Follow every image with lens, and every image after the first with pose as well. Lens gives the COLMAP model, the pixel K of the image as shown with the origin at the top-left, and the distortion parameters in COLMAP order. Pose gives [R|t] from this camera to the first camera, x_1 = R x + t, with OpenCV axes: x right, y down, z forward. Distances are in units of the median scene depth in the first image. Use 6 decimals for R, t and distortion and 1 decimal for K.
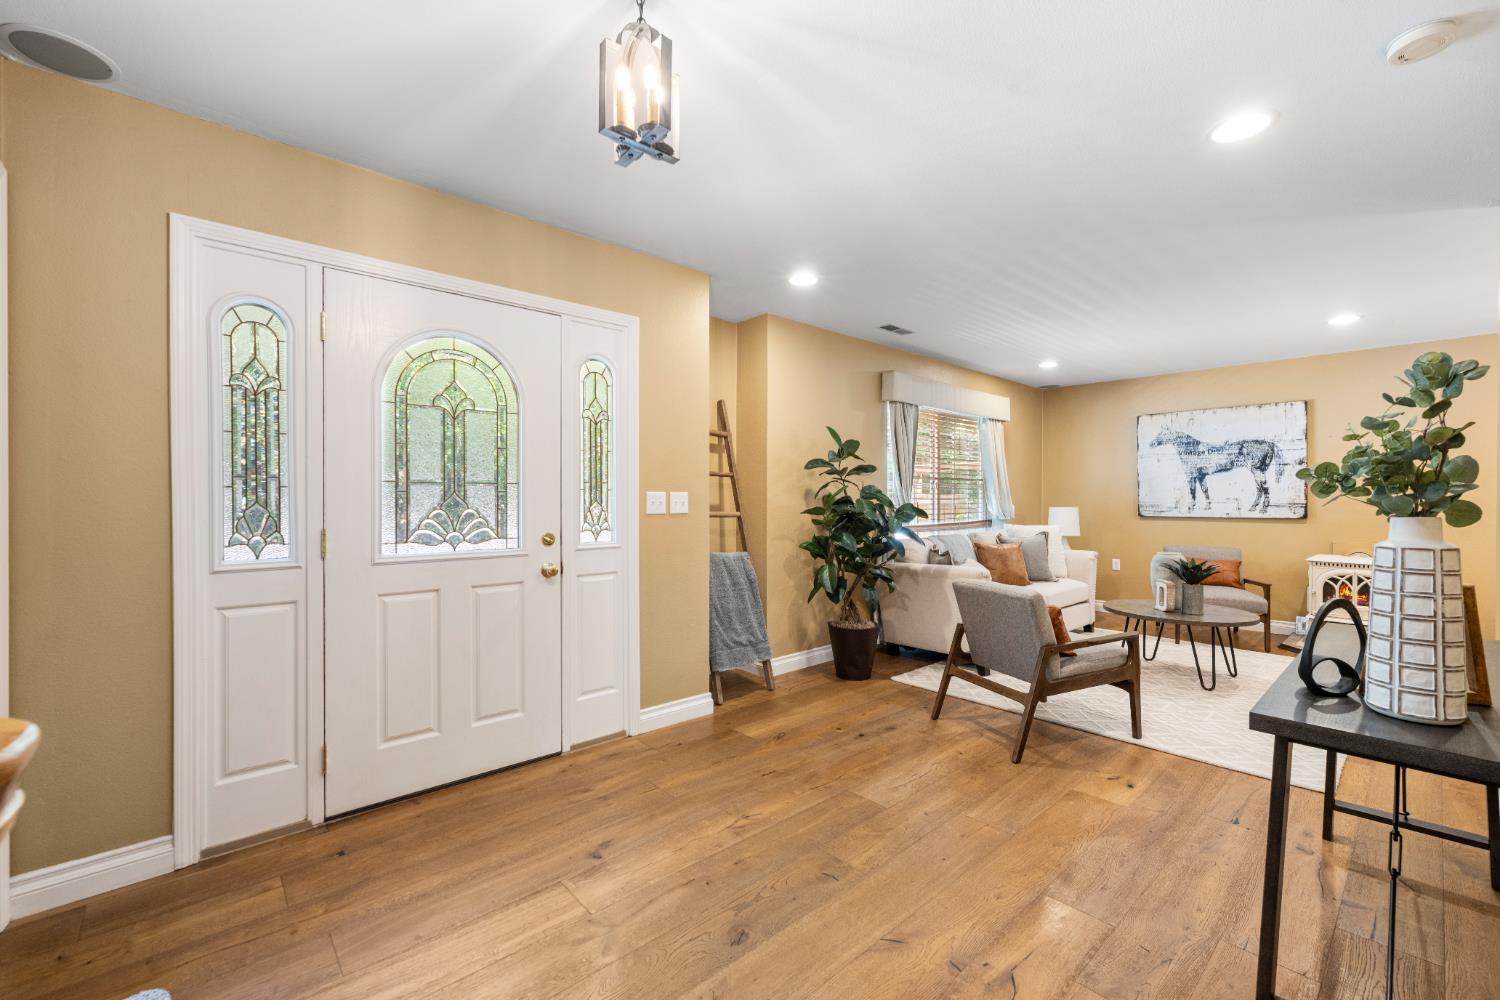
lens RADIAL K [[603.4, 0, 740.5], [0, 603.4, 506.8], [0, 0, 1]] dist [-0.001456, 0.000148]
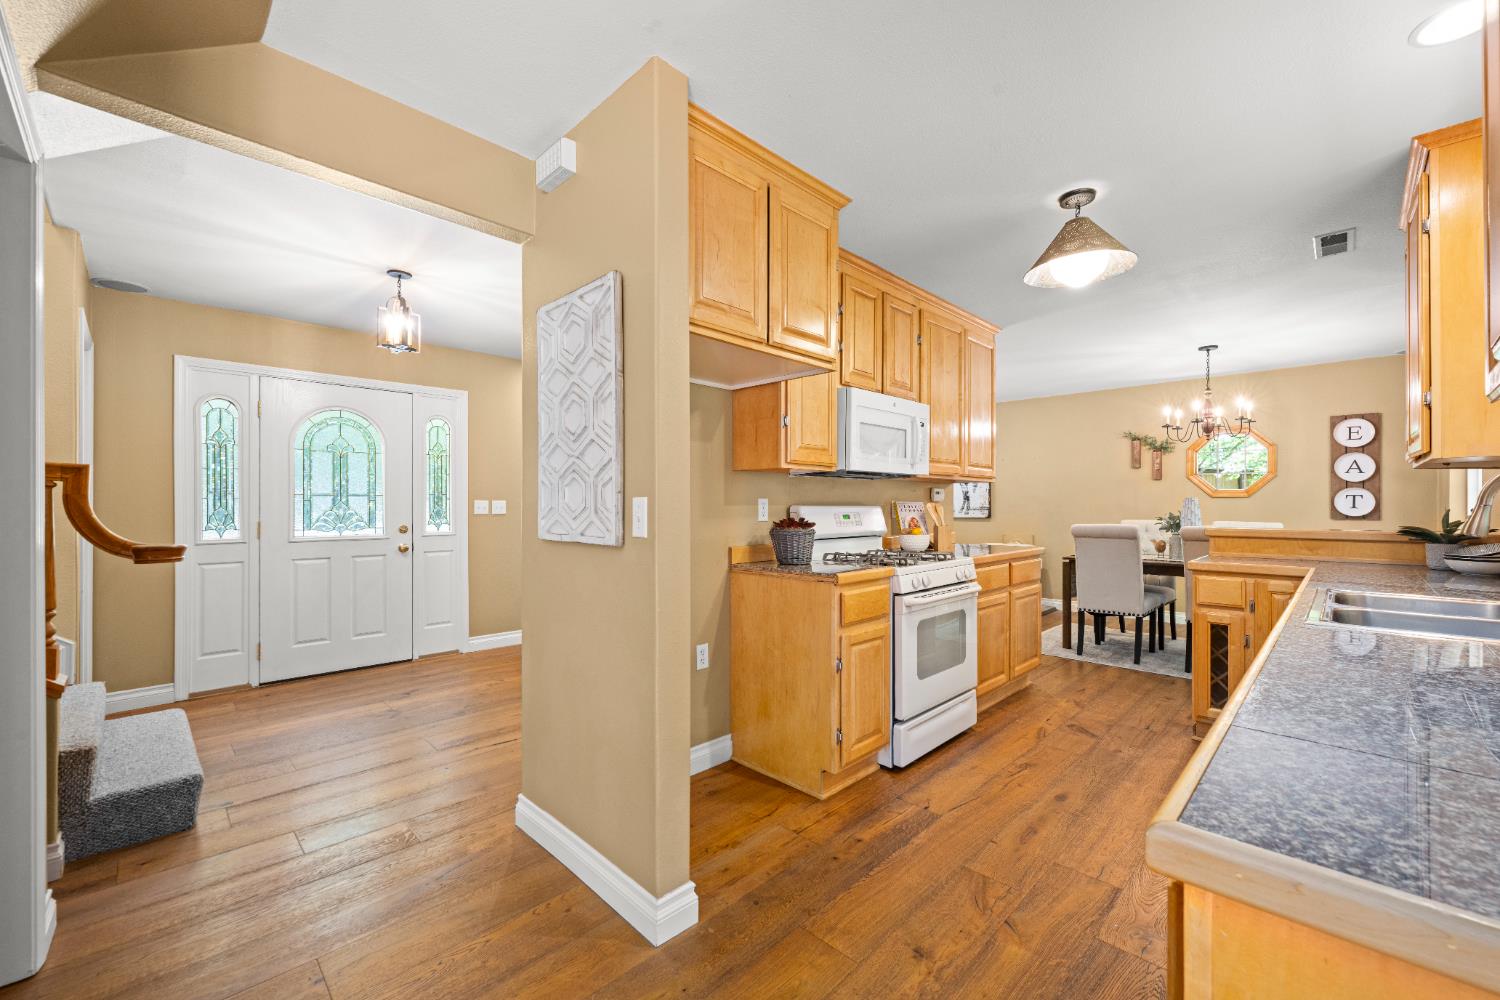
lens RADIAL K [[603.4, 0, 745.3], [0, 603.4, 505.8], [0, 0, 1]] dist [-0.001456, 0.000148]
pose [[0.998470, 0.001717, 0.055276, 0.576146], [-0.001444, 0.999987, -0.004973, -0.003413], [-0.055284, 0.004886, 0.998459, -0.768818]]
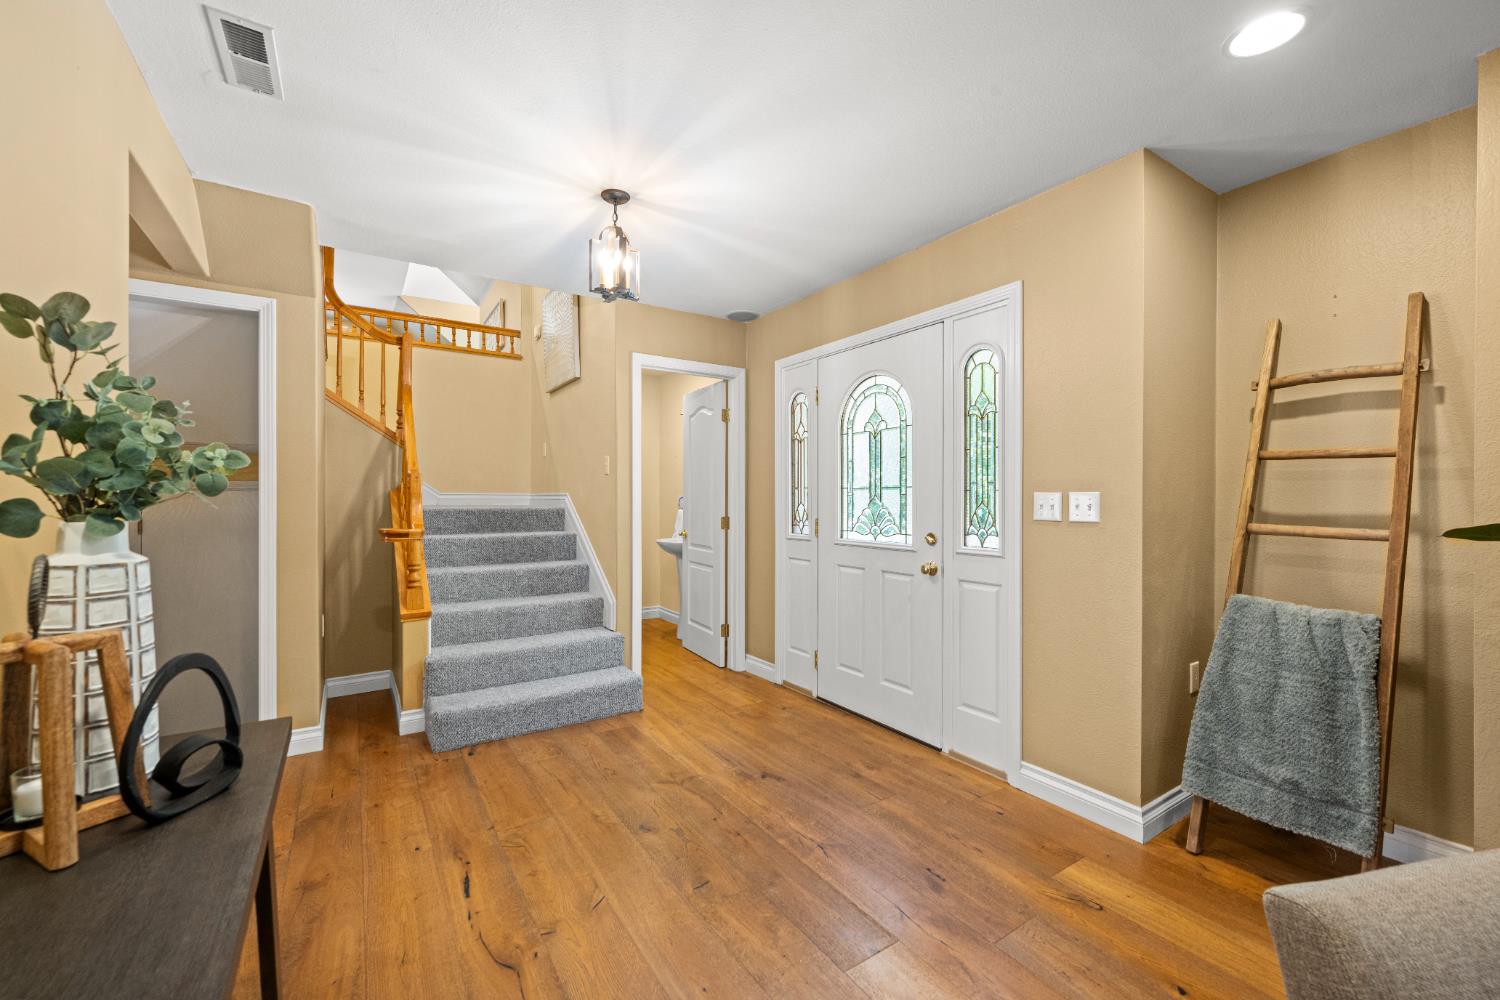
lens RADIAL K [[603.4, 0, 746.2], [0, 603.4, 496.6], [0, 0, 1]] dist [-0.001456, 0.000148]
pose [[-0.128933, -0.002234, -0.991651, 0.843746], [-0.013070, 0.999914, -0.000553, -0.016749], [0.991567, 0.012890, -0.128951, 0.896474]]
